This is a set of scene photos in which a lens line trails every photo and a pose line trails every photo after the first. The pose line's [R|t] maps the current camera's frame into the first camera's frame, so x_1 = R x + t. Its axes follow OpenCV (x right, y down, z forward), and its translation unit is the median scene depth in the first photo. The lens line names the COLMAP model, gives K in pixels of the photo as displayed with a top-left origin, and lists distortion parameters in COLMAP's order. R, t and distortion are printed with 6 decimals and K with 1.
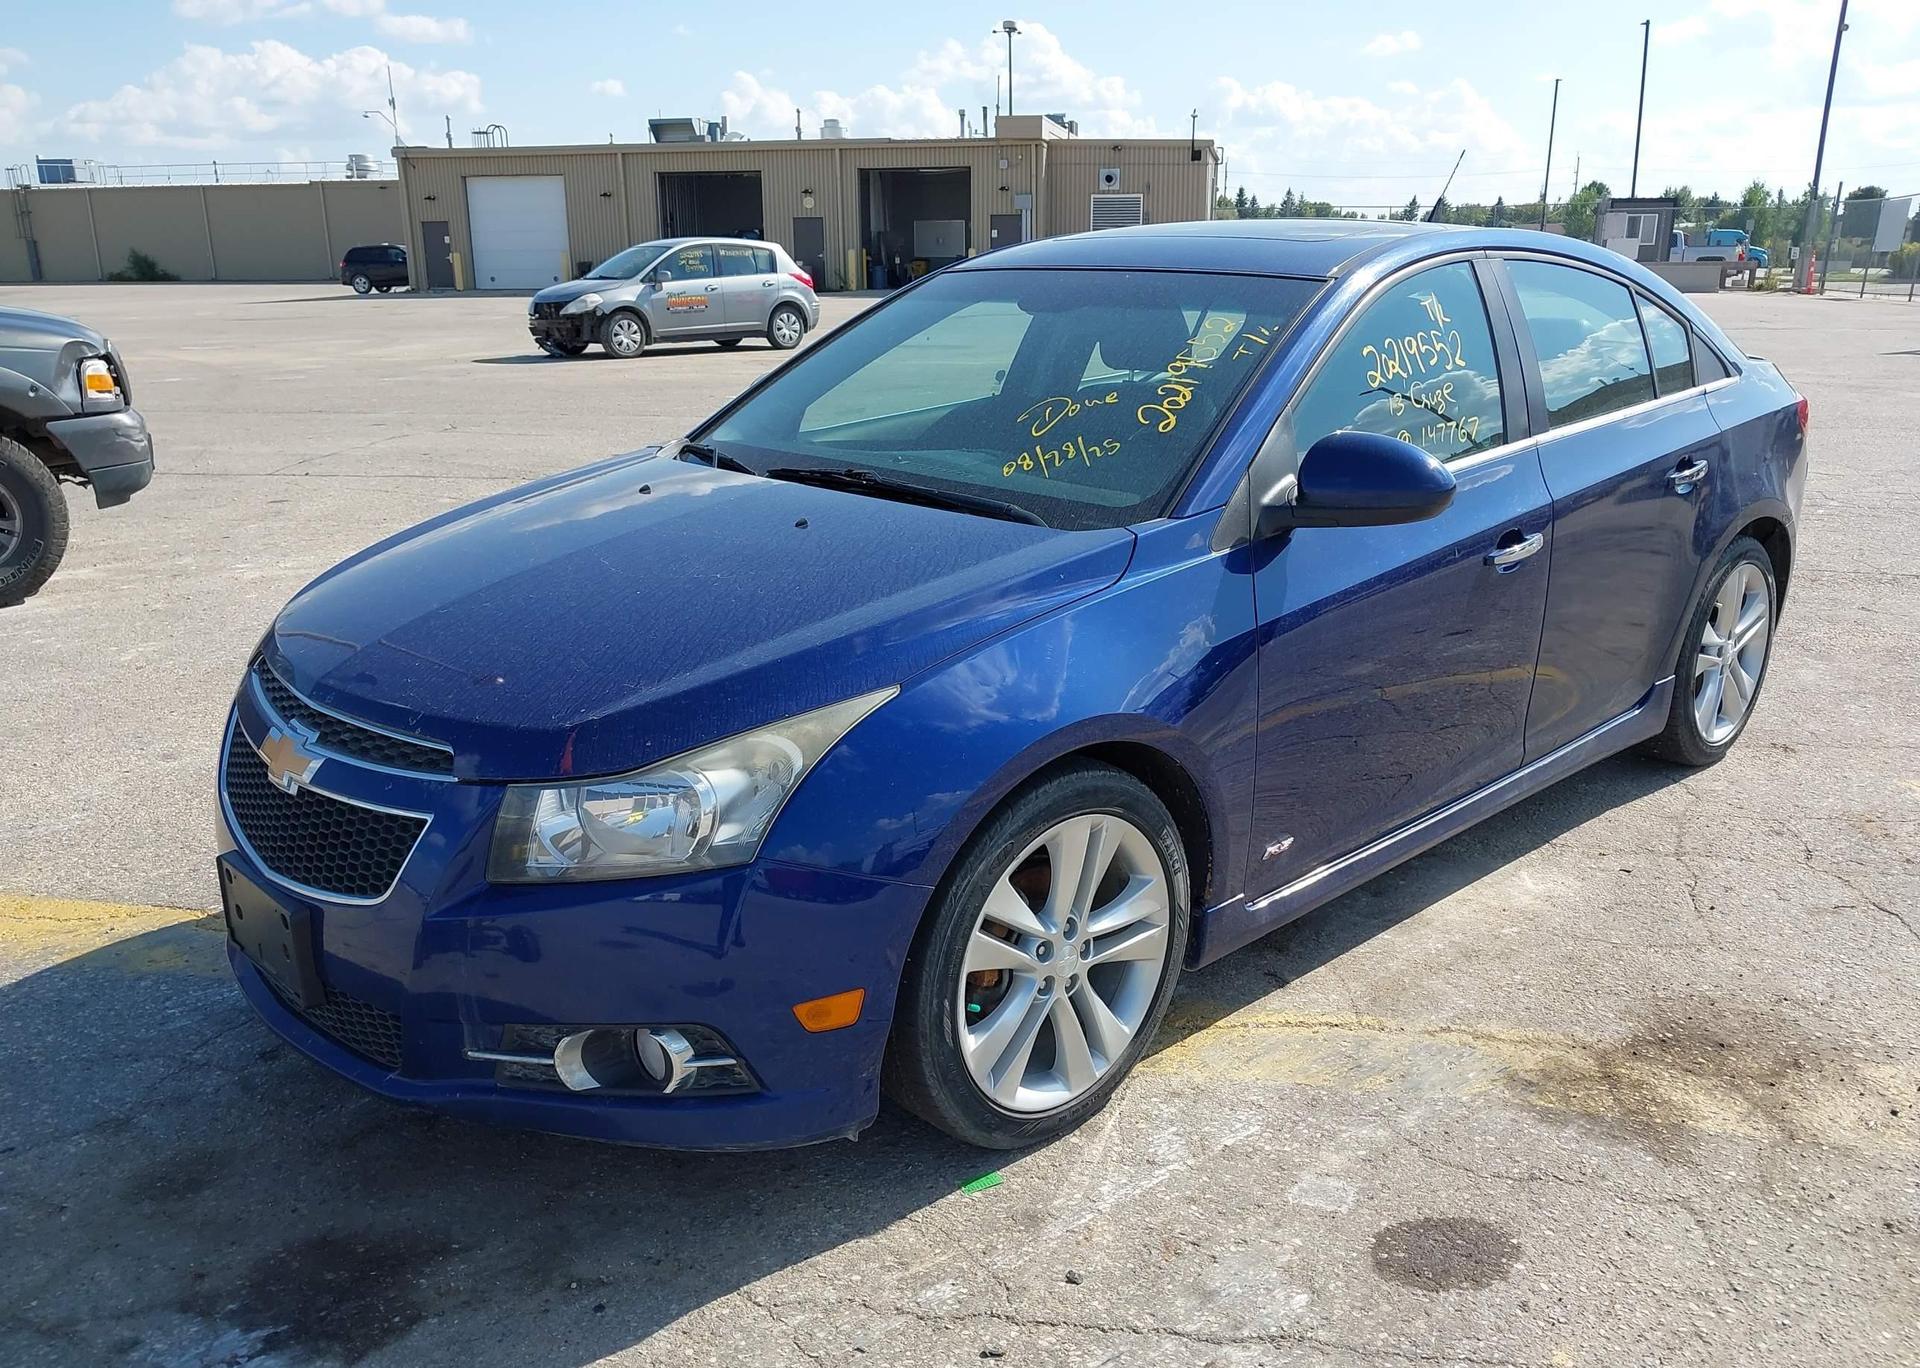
lens RADIAL K [[1531.6, 0, 972.2], [0, 1531.6, 688.9], [0, 0, 1]] dist [0.008504, -0.010616]
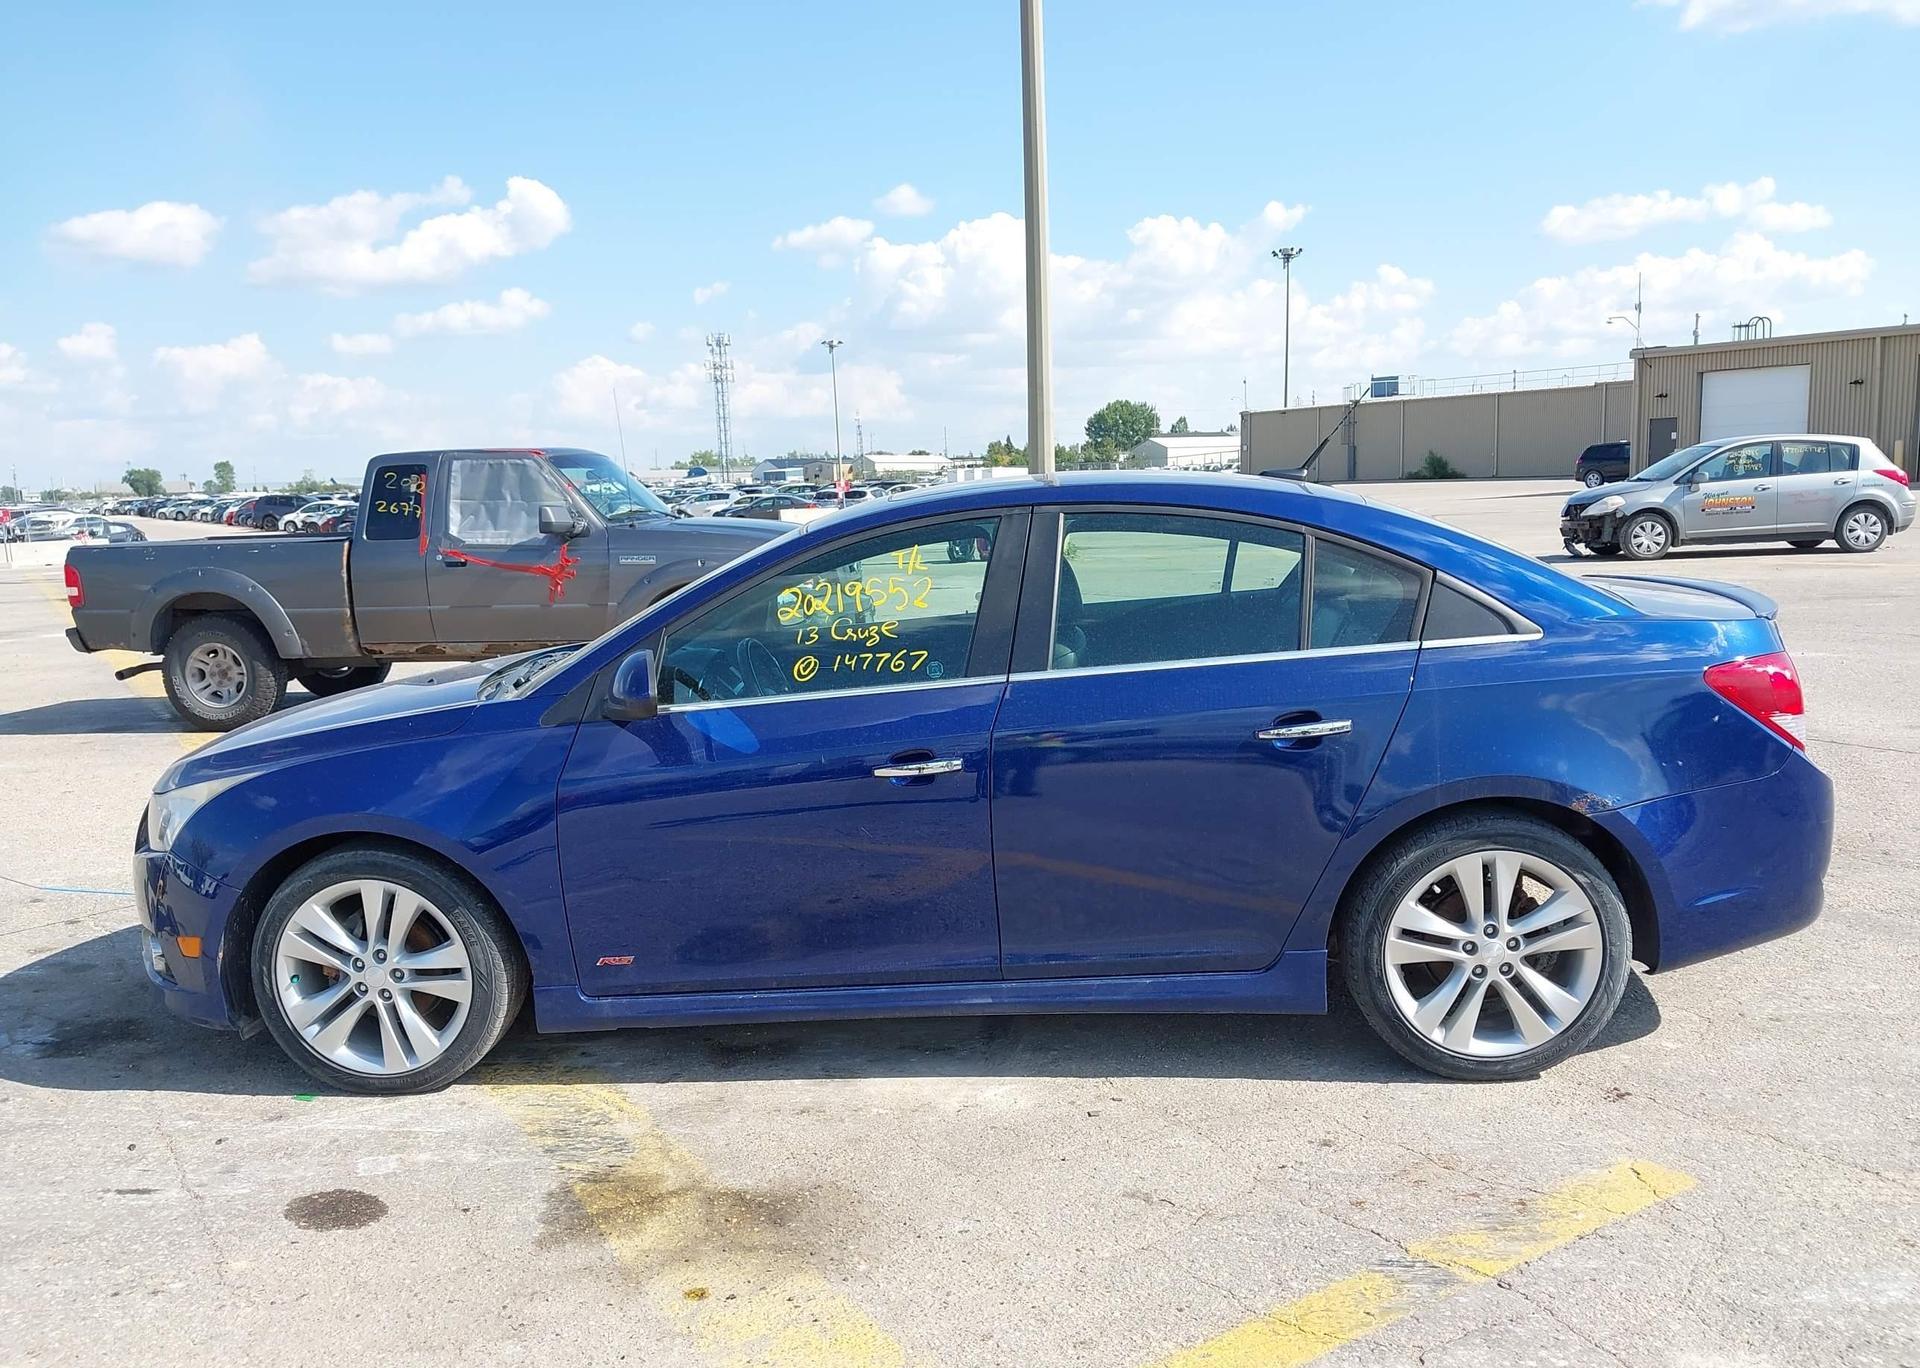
lens RADIAL K [[1531.6, 0, 956.9], [0, 1531.6, 684.9], [0, 0, 1]] dist [0.008504, -0.010616]
pose [[0.684603, 0.082911, -0.724185, 0.183220], [-0.171142, 0.984021, -0.049129, -0.015693], [0.708540, 0.157573, 0.687853, 0.036805]]
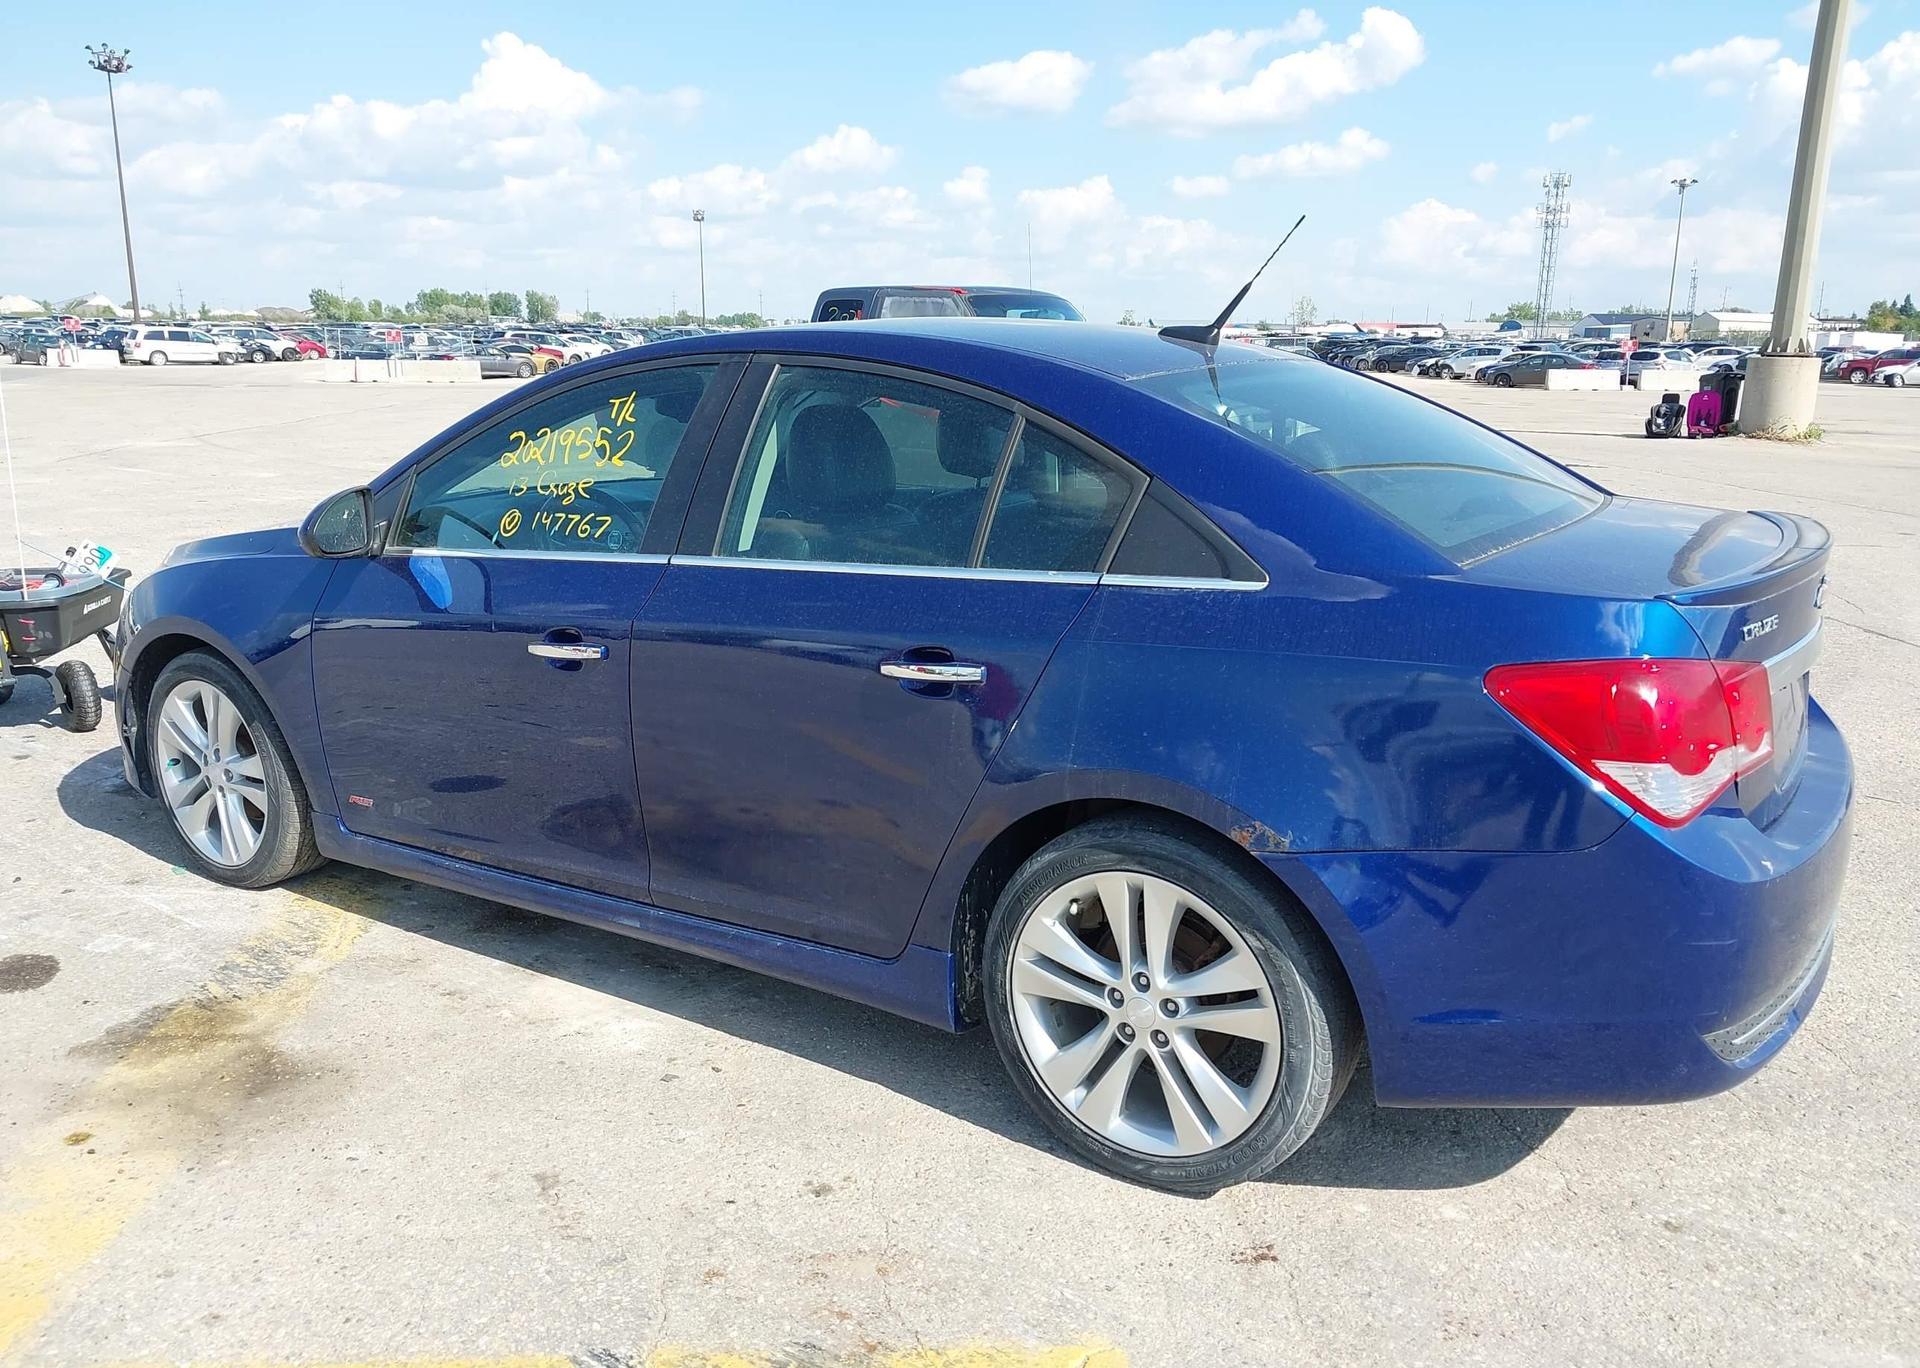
lens RADIAL K [[1531.6, 0, 949.0], [0, 1531.6, 690.3], [0, 0, 1]] dist [0.008504, -0.010616]
pose [[0.238769, 0.228937, -0.943704, 0.209892], [-0.275251, 0.947911, 0.160316, -0.045393], [0.931250, 0.221476, 0.289347, 0.147315]]
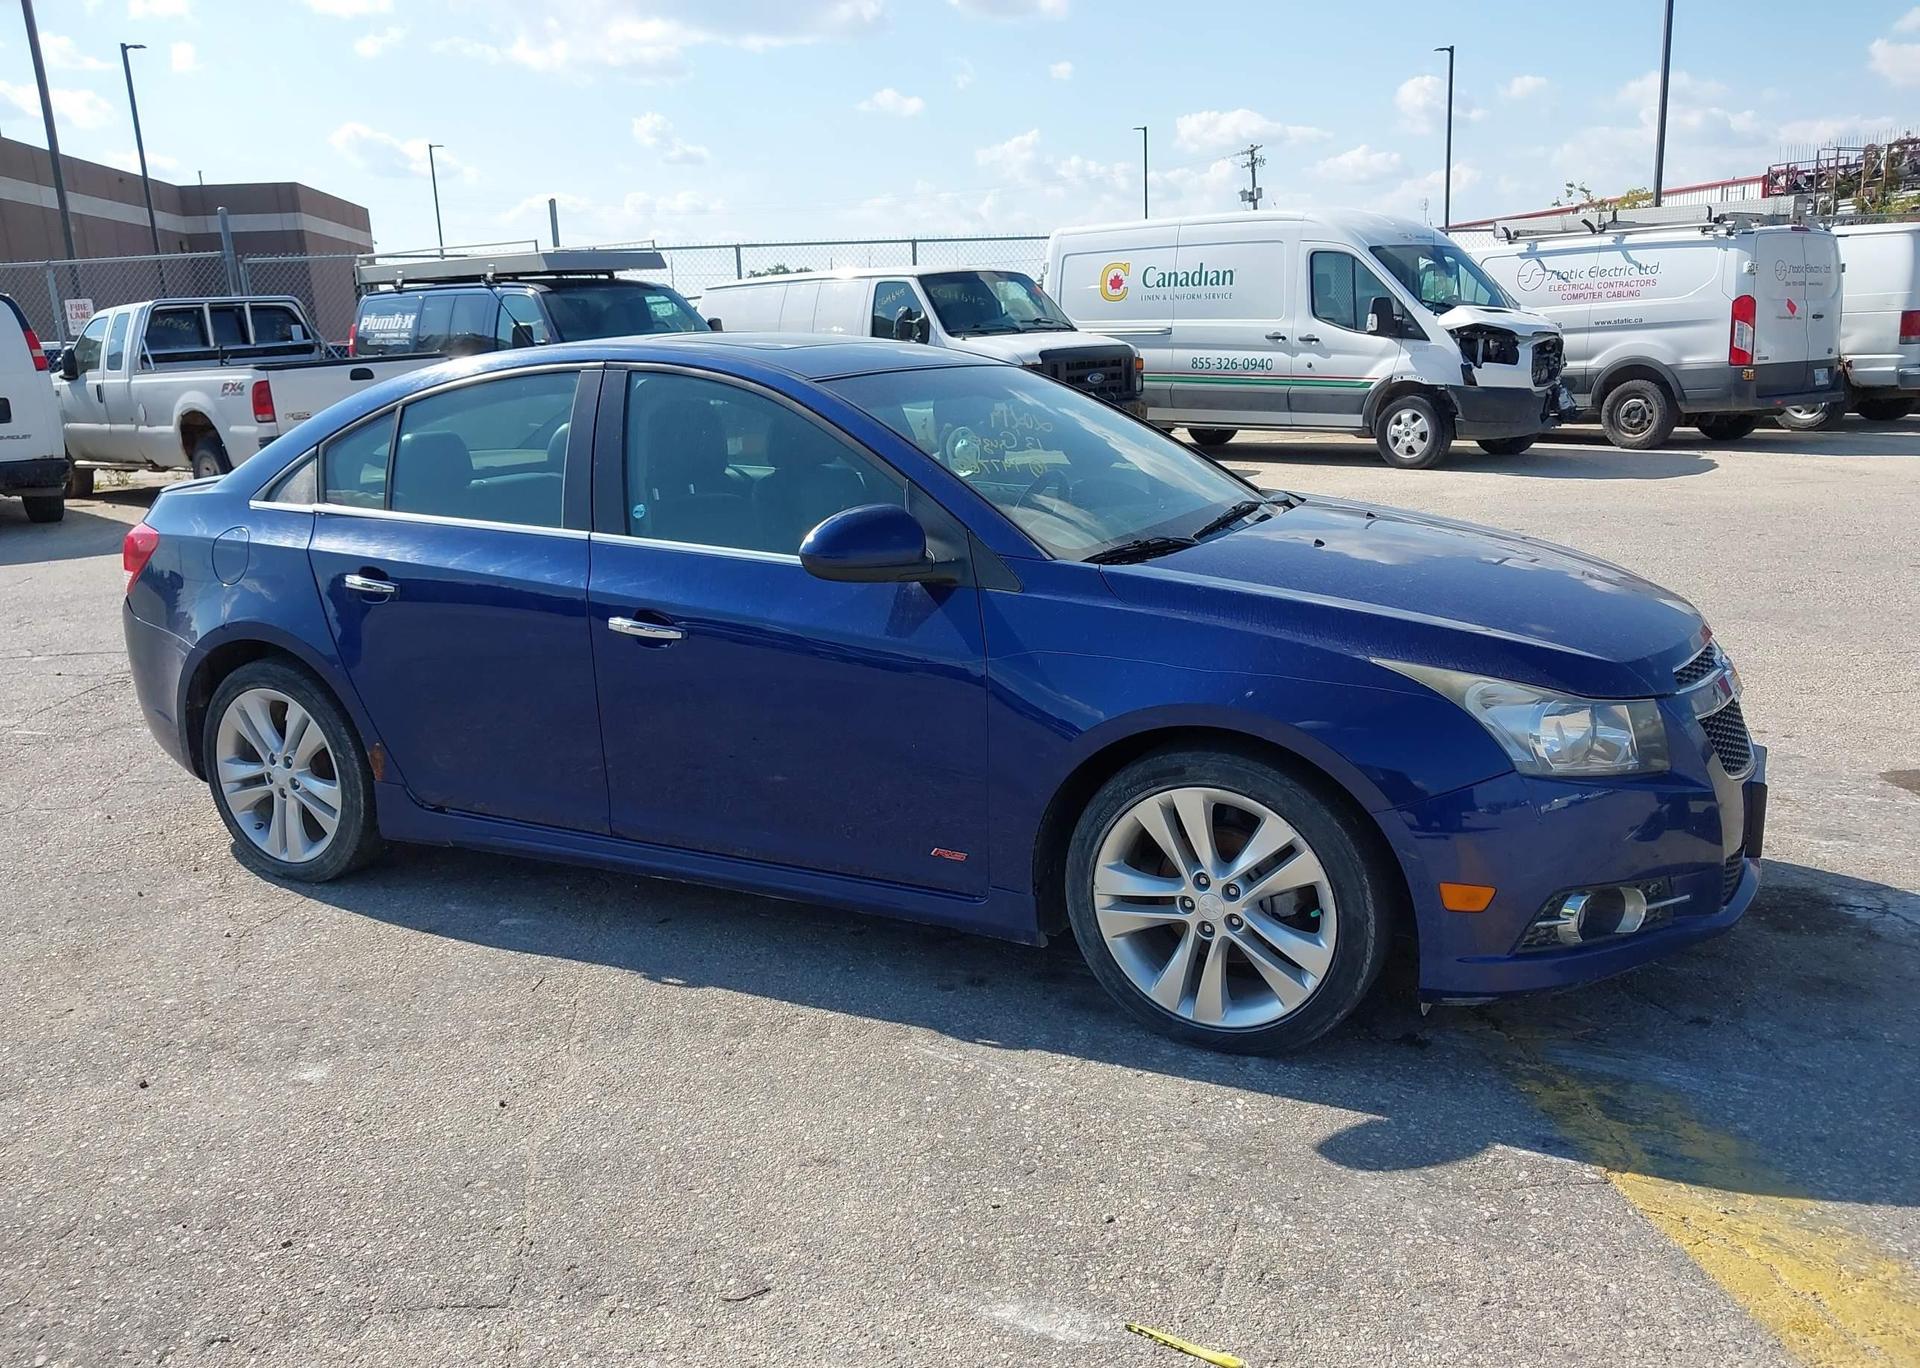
lens RADIAL K [[1531.6, 0, 952.4], [0, 1531.6, 695.5], [0, 0, 1]] dist [0.008504, -0.010616]
pose [[-0.329459, -0.201687, 0.922377, -0.170091], [0.307364, 0.900794, 0.306753, -0.065871], [-0.892740, 0.384568, -0.234783, 0.223386]]
